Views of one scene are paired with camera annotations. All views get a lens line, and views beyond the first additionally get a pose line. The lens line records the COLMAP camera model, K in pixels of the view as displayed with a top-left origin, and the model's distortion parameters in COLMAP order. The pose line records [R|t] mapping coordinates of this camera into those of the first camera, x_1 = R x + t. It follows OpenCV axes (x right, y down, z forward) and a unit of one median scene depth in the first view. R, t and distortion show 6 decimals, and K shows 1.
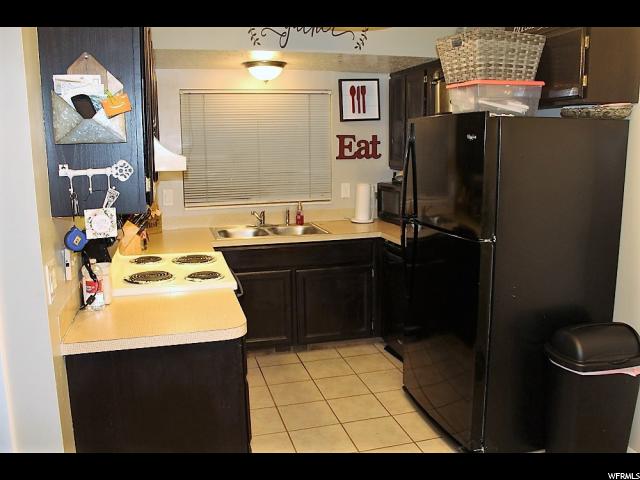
lens RADIAL K [[556.7, 0, 320.0], [0, 556.7, 240.0], [0, 0, 1]] dist [-0.076643, 0.002797]
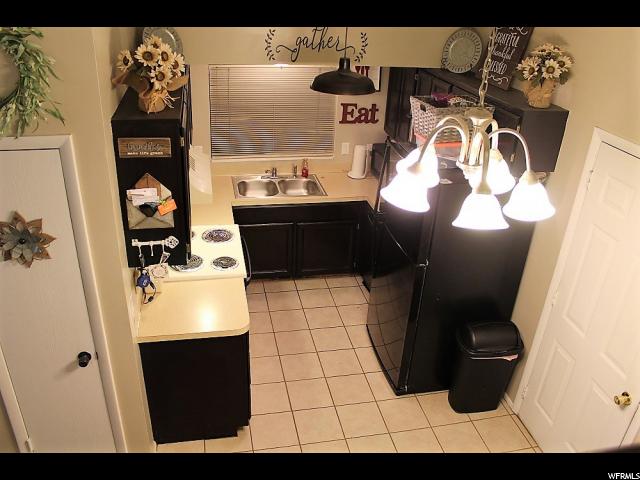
lens RADIAL K [[556.7, 0, 320.0], [0, 556.7, 240.0], [0, 0, 1]] dist [-0.076643, 0.002797]
pose [[0.995897, 0.084993, -0.031060, 0.051676], [-0.071018, 0.946822, 0.313823, -0.310900], [0.056081, -0.310330, 0.948973, -0.221671]]
